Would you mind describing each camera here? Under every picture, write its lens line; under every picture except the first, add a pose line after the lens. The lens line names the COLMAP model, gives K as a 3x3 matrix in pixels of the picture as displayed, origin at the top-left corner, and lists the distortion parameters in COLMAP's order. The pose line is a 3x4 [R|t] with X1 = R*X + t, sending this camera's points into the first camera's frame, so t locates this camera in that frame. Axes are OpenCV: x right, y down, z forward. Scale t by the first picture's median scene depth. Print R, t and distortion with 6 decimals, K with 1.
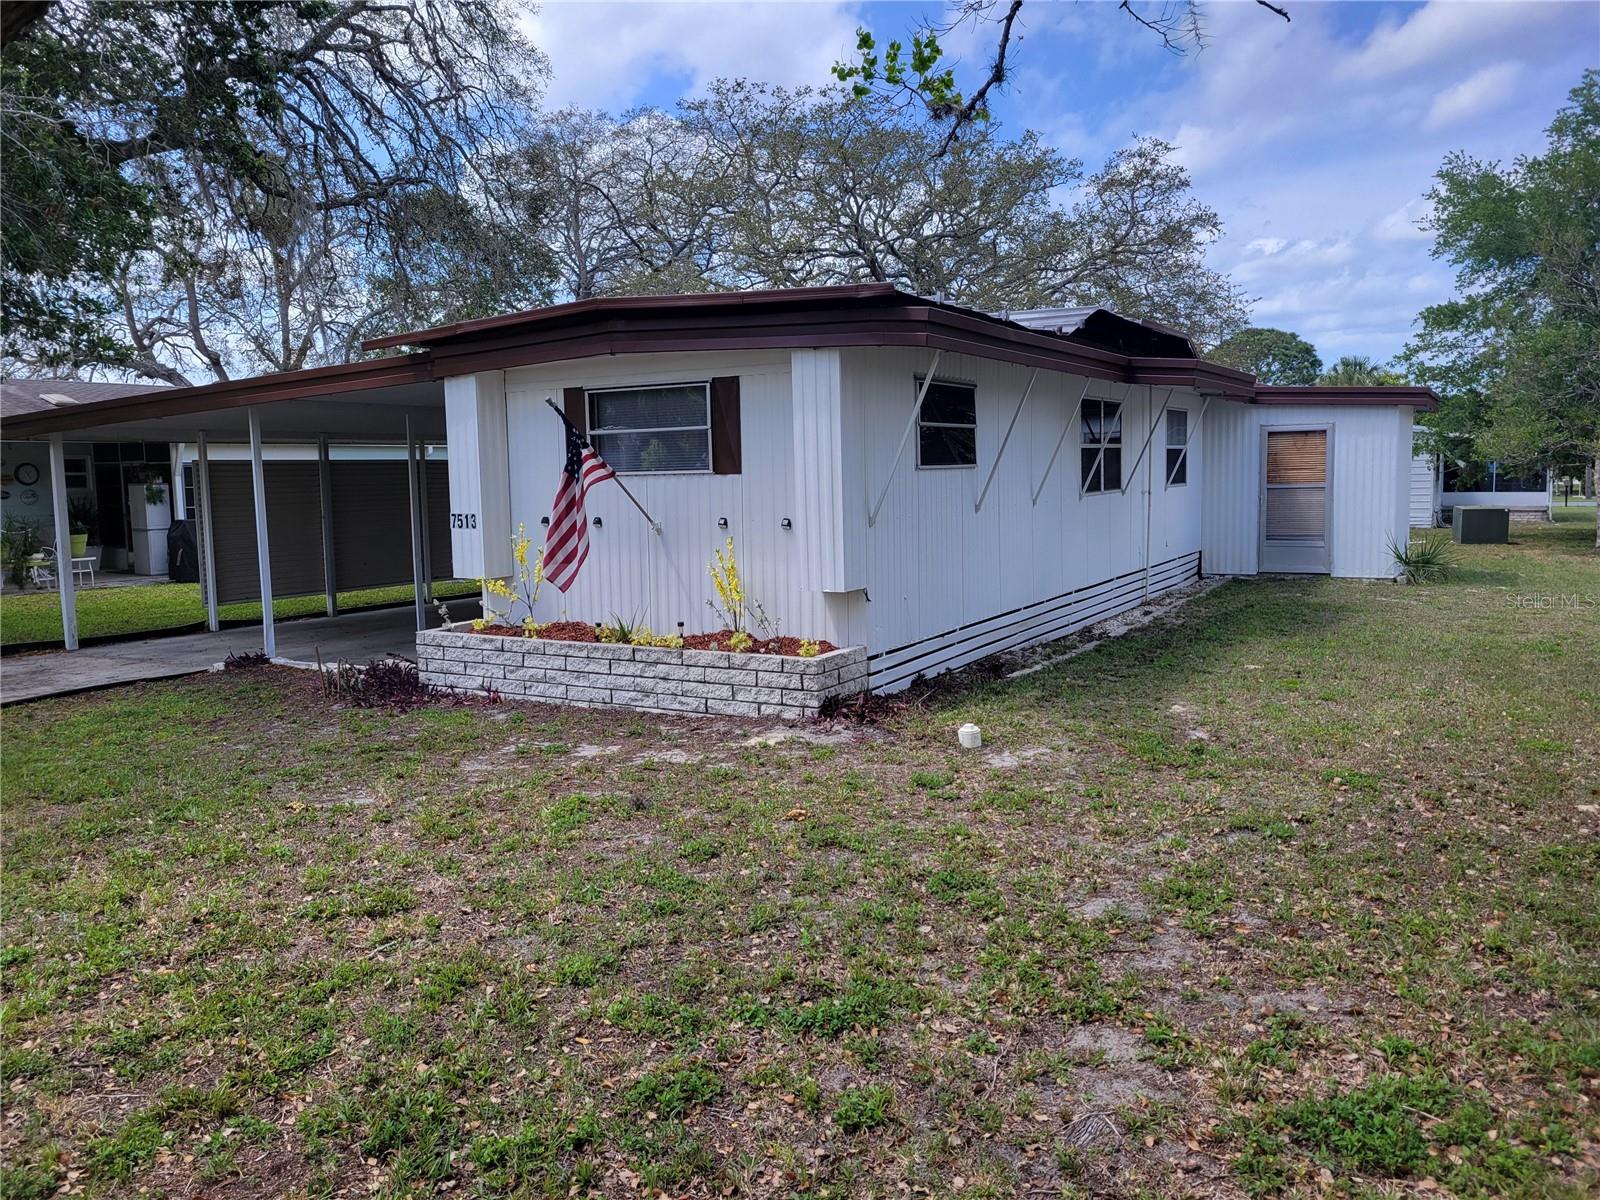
lens RADIAL K [[1218.7, 0, 801.2], [0, 1218.7, 599.4], [0, 0, 1]] dist [0.011406, -0.000710]
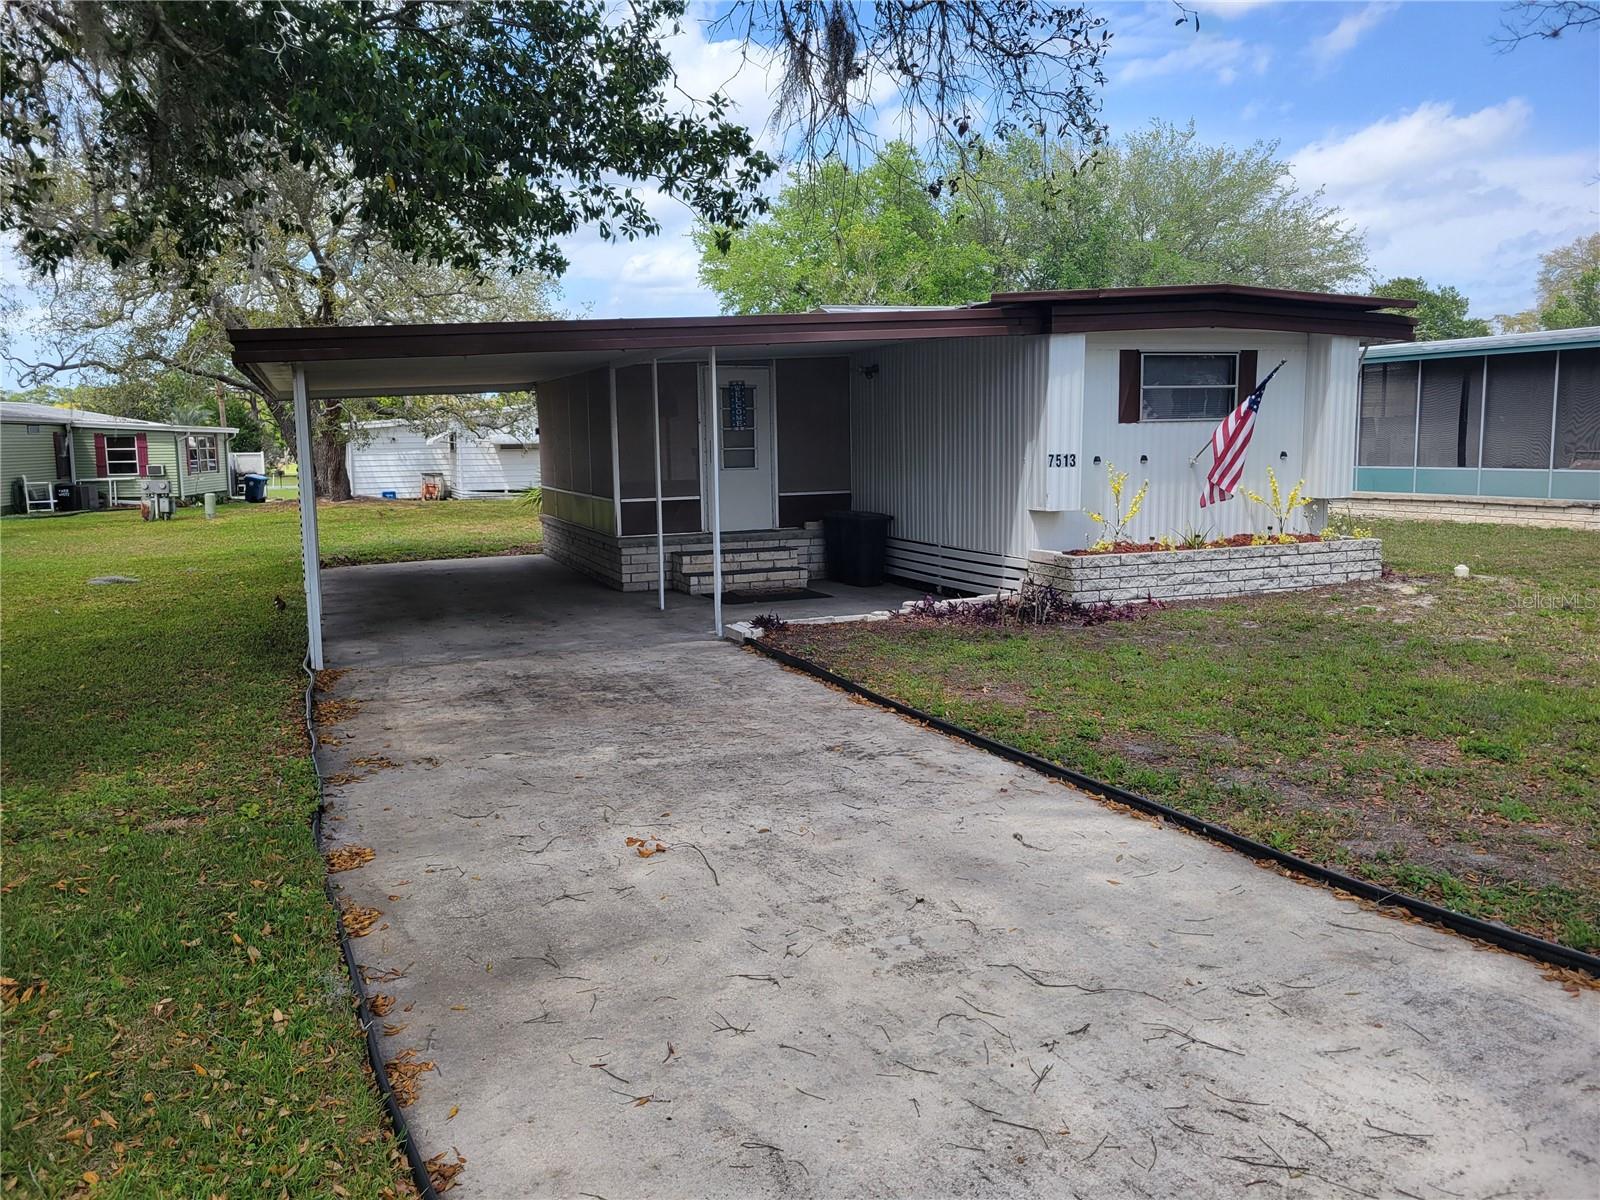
lens RADIAL K [[1218.7, 0, 806.1], [0, 1218.7, 601.9], [0, 0, 1]] dist [0.011406, -0.000710]
pose [[0.621211, -0.099593, 0.777289, -1.427182], [0.085389, 0.994588, 0.059192, -0.021994], [-0.778977, 0.029601, 0.626353, 0.509811]]
